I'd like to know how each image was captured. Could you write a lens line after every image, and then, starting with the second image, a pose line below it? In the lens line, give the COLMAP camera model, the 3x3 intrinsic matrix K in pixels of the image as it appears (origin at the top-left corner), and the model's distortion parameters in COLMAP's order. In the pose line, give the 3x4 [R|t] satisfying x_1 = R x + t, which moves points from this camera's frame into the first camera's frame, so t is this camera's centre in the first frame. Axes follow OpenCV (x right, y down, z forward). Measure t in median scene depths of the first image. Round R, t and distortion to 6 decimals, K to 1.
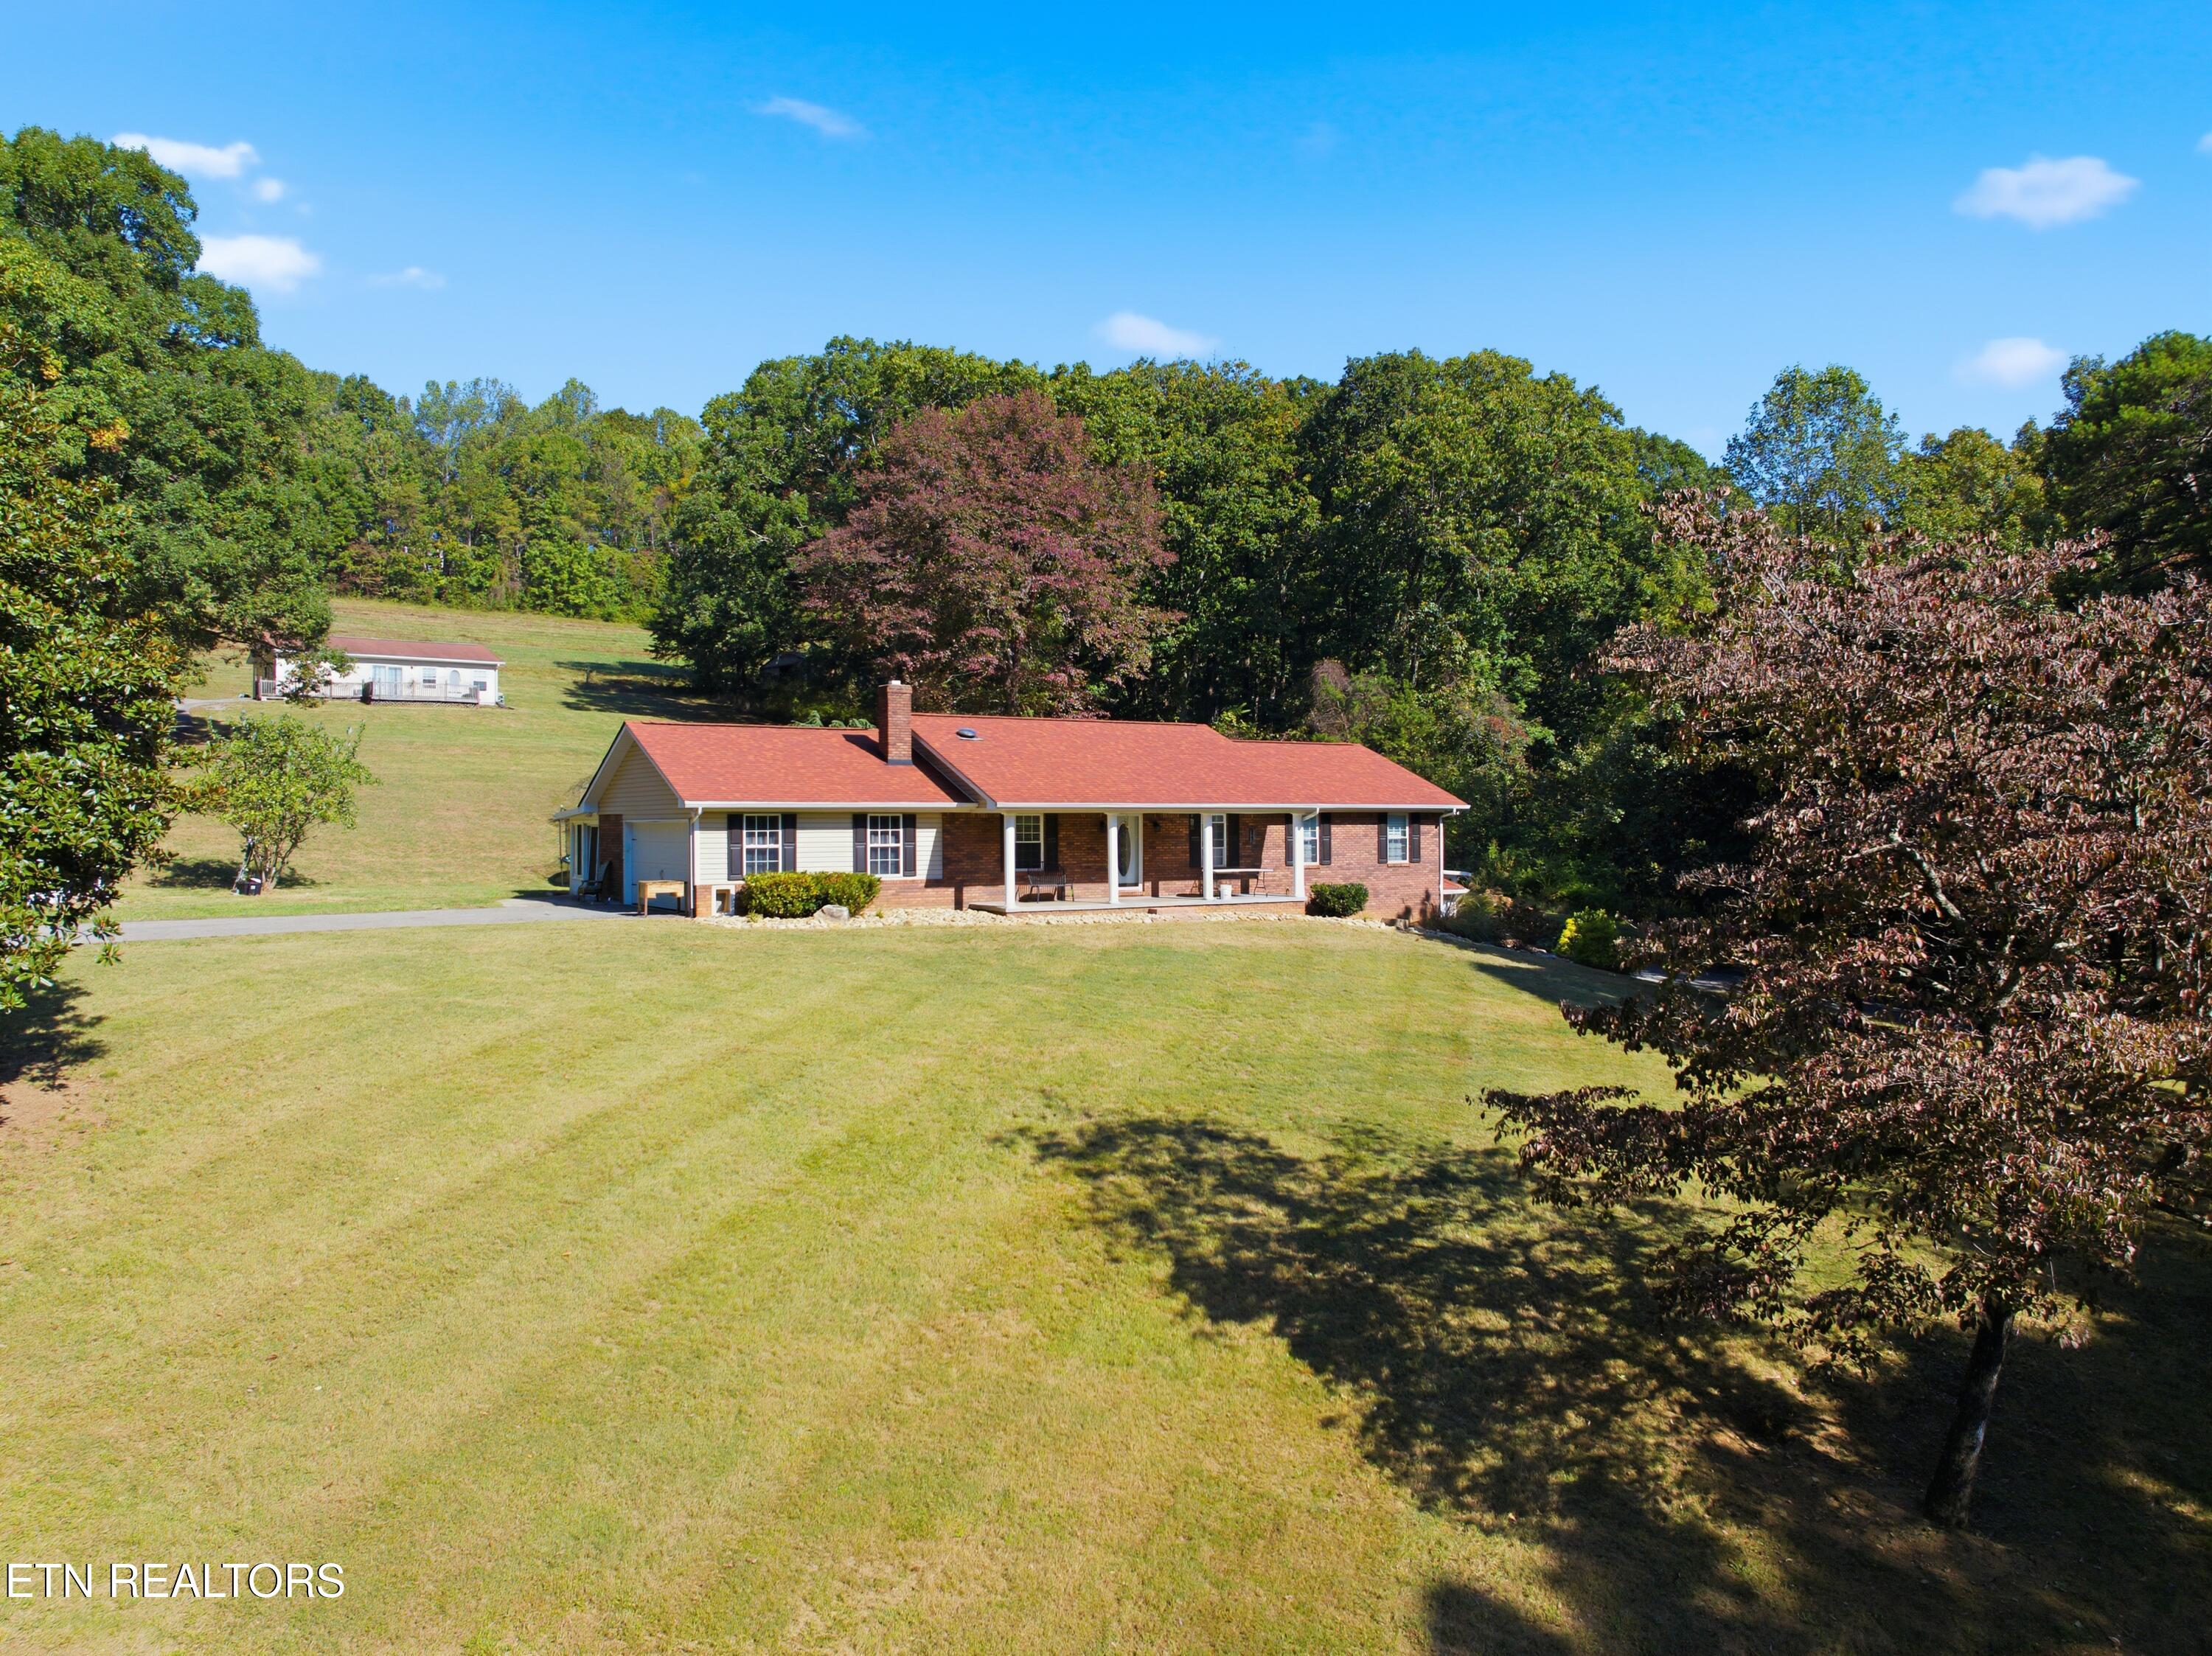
lens RADIAL K [[1553.0, 0, 1113.1], [0, 1553.0, 826.0], [0, 0, 1]] dist [-0.051174, -0.000577]
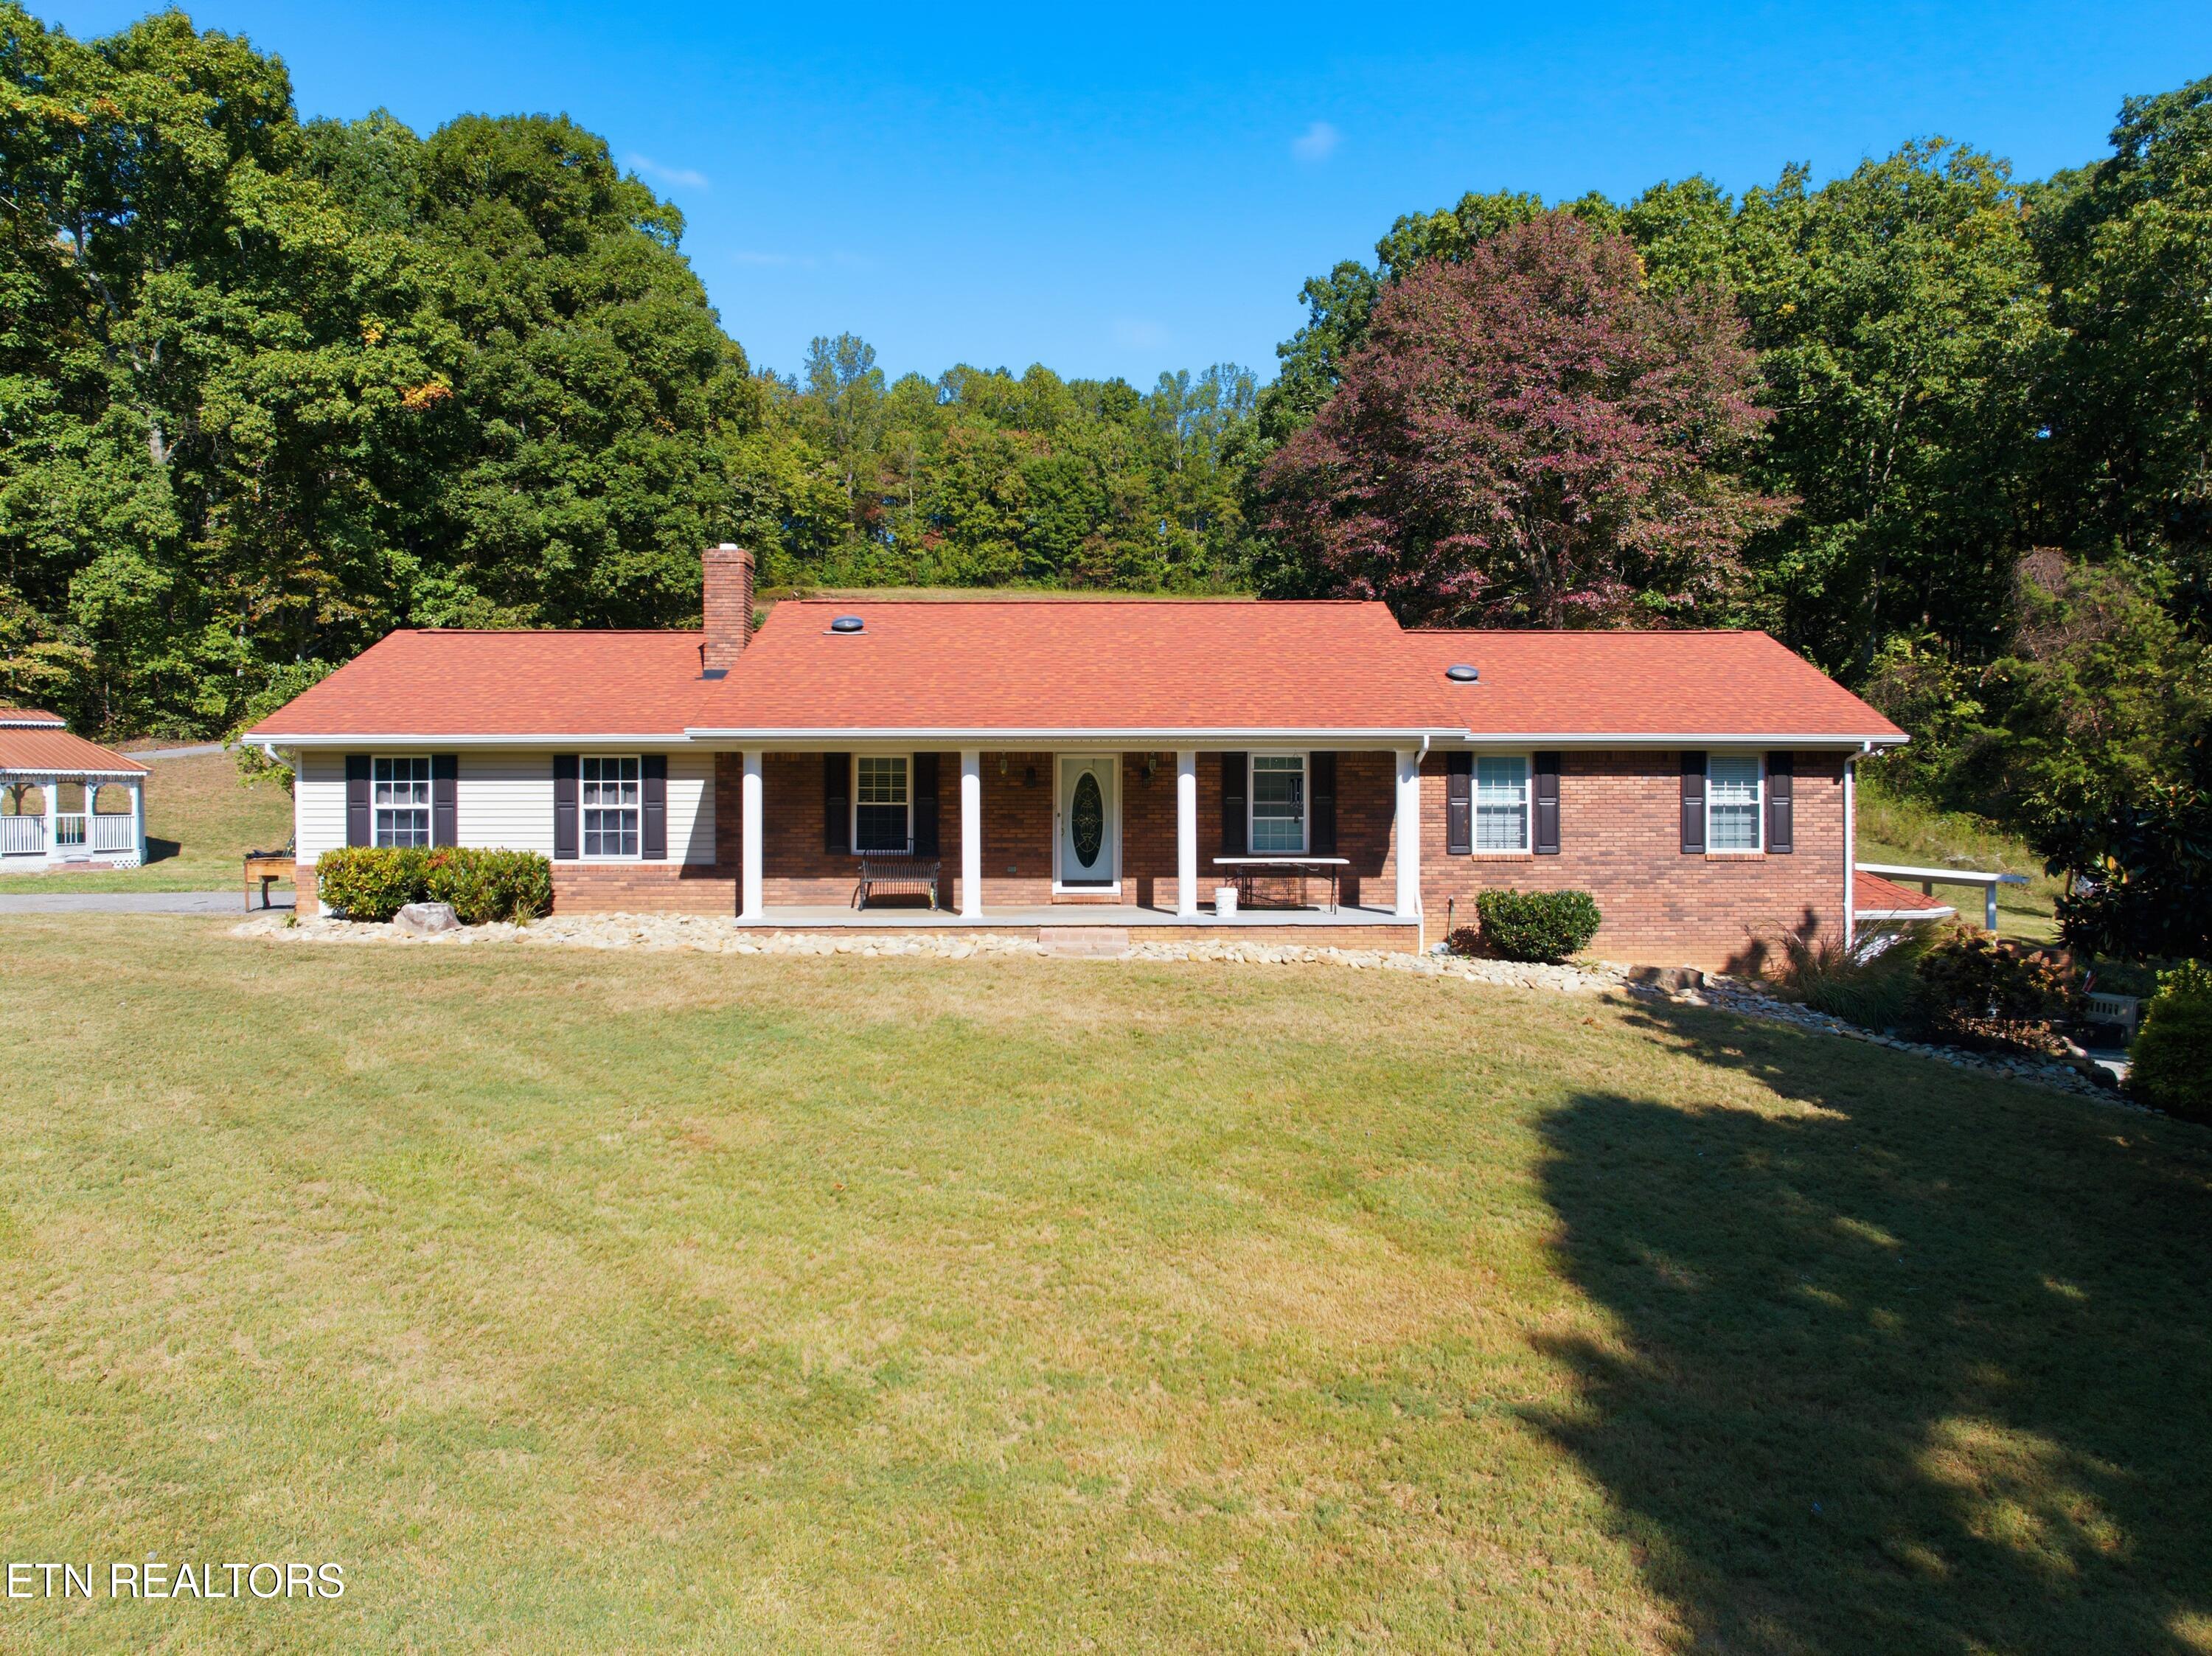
lens RADIAL K [[1552.5, 0, 1108.4], [0, 1552.5, 817.9], [0, 0, 1]] dist [-0.034958, -0.005675]
pose [[0.851896, 0.003792, -0.523698, 0.156694], [-0.003382, 0.999993, 0.001739, 0.007066], [0.523701, 0.000290, 0.851902, 0.273769]]
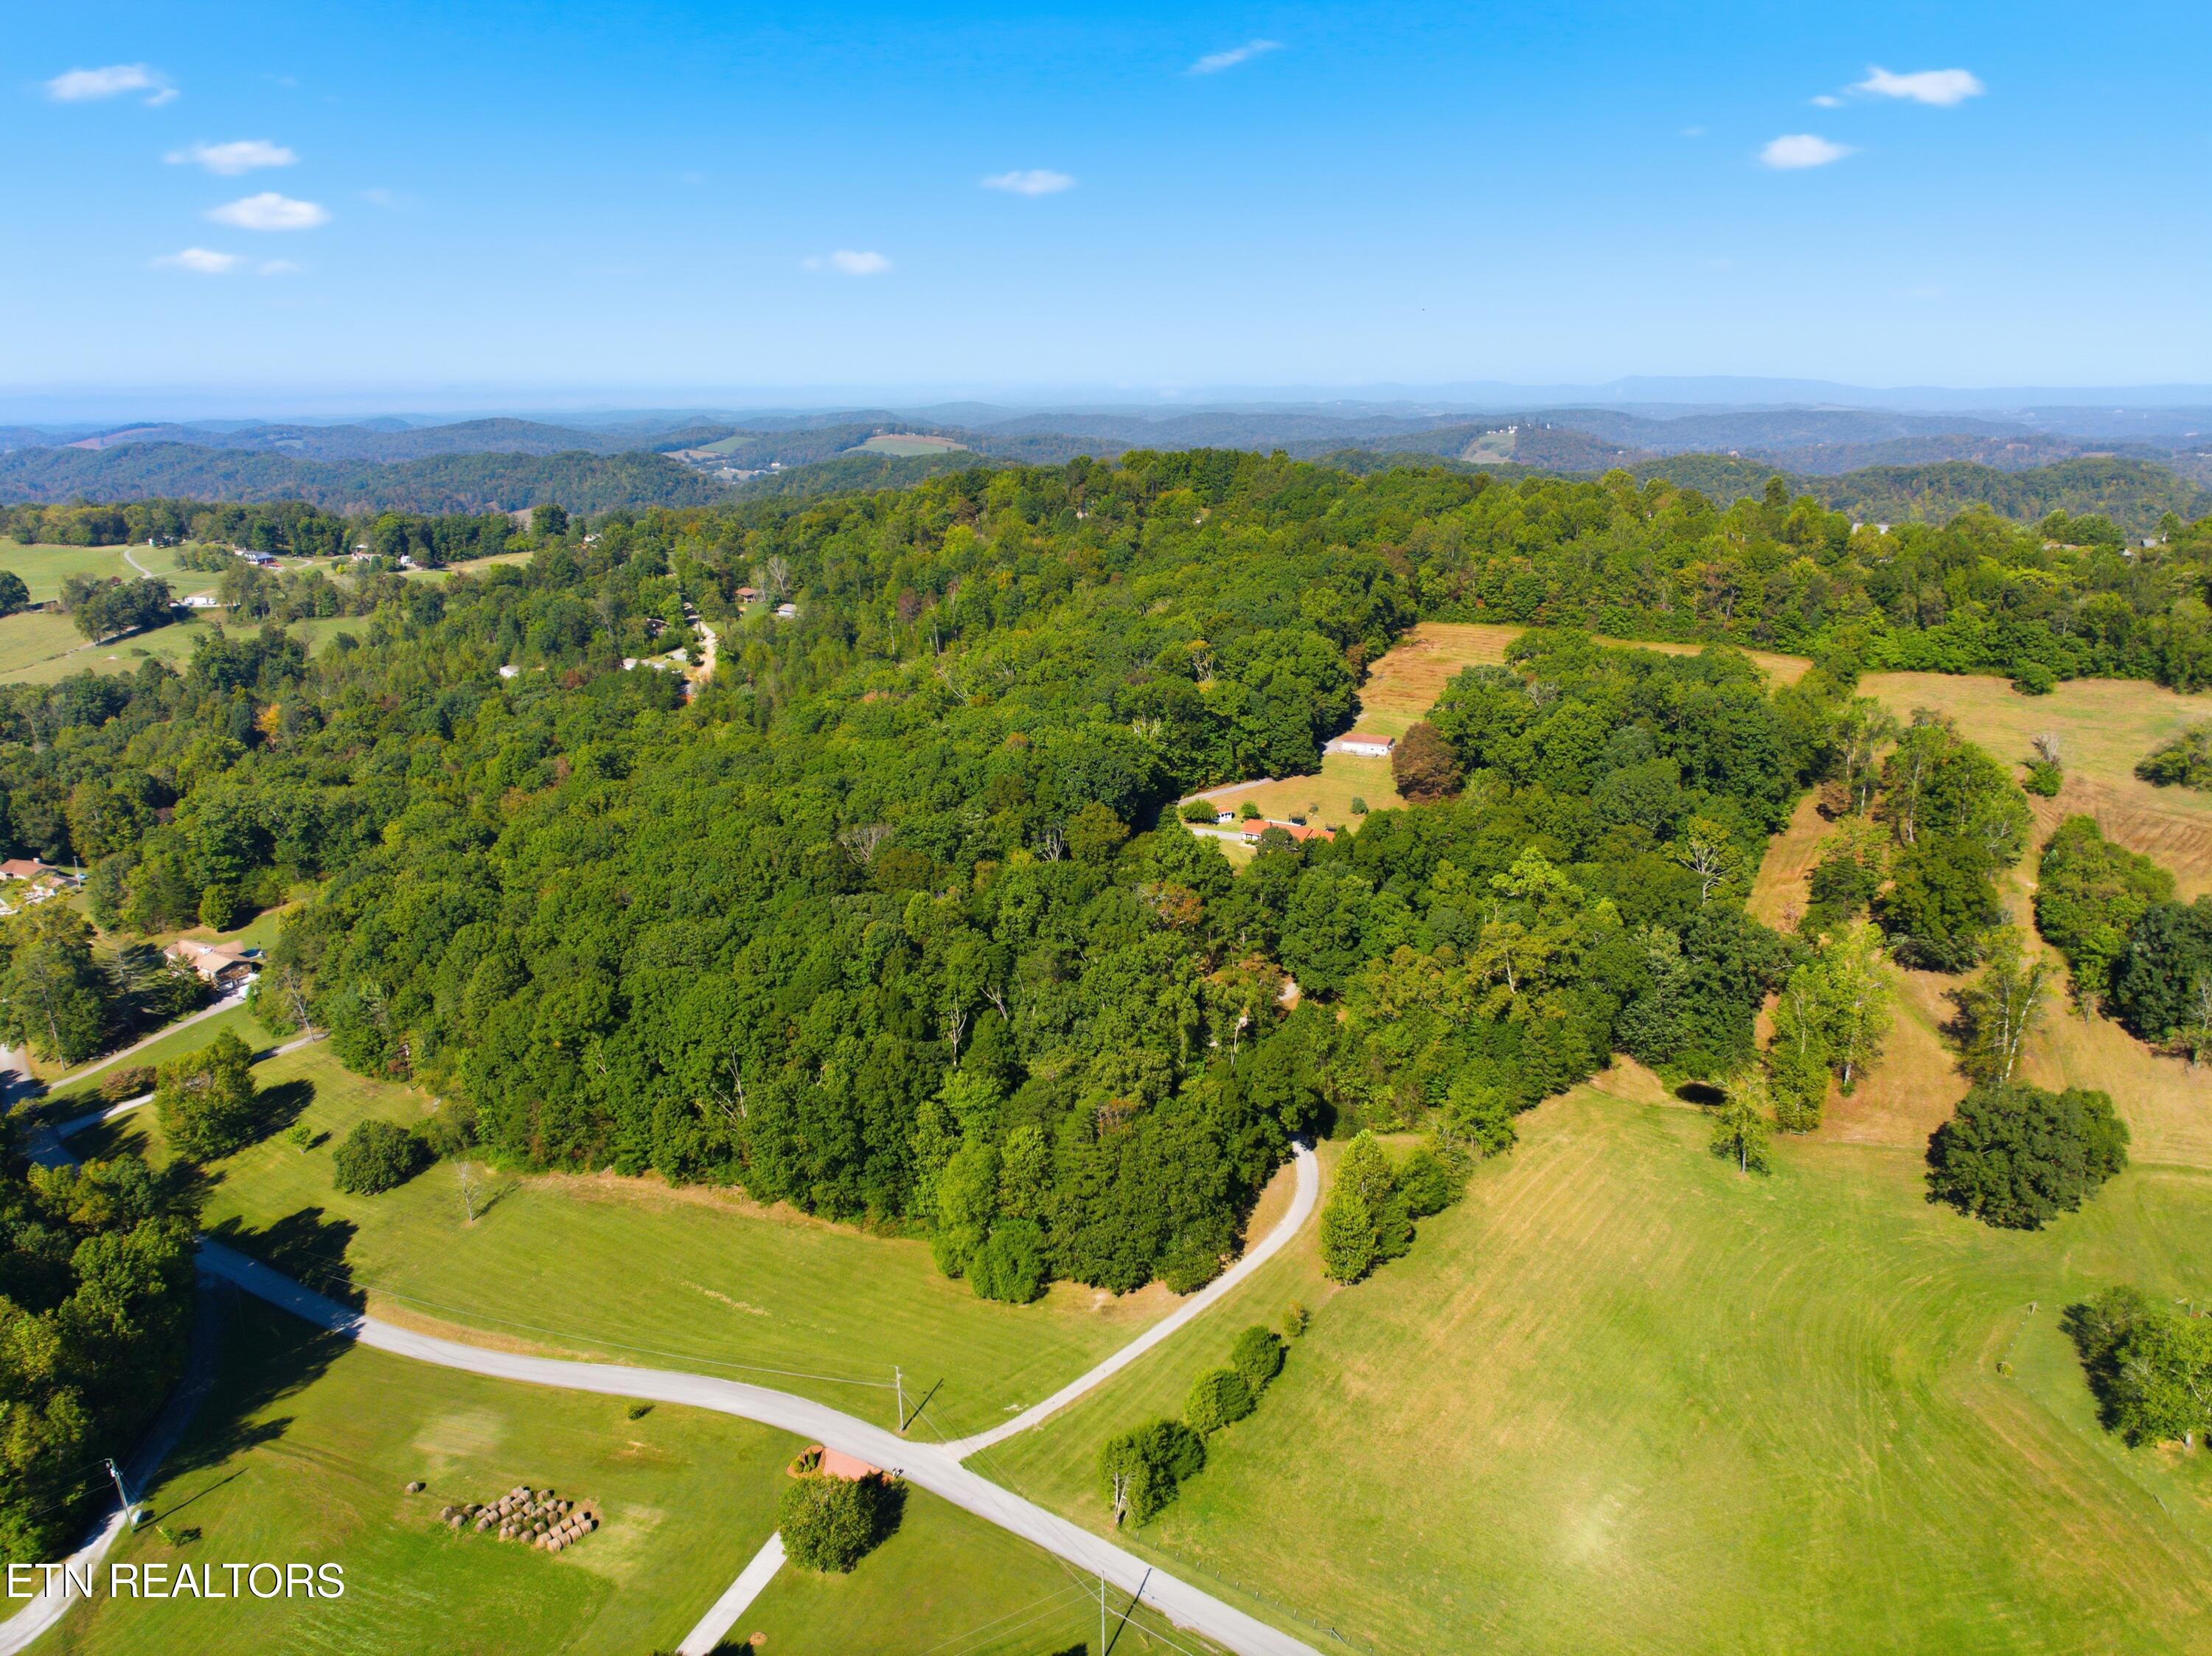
lens RADIAL K [[1552.5, 0, 1108.4], [0, 1552.5, 817.9], [0, 0, 1]] dist [-0.034958, -0.005675]
pose [[0.409760, 0.241308, -0.879697, 3.852099], [0.007306, 0.963477, 0.267693, -1.312683], [0.912164, -0.116117, 0.393031, -1.788001]]
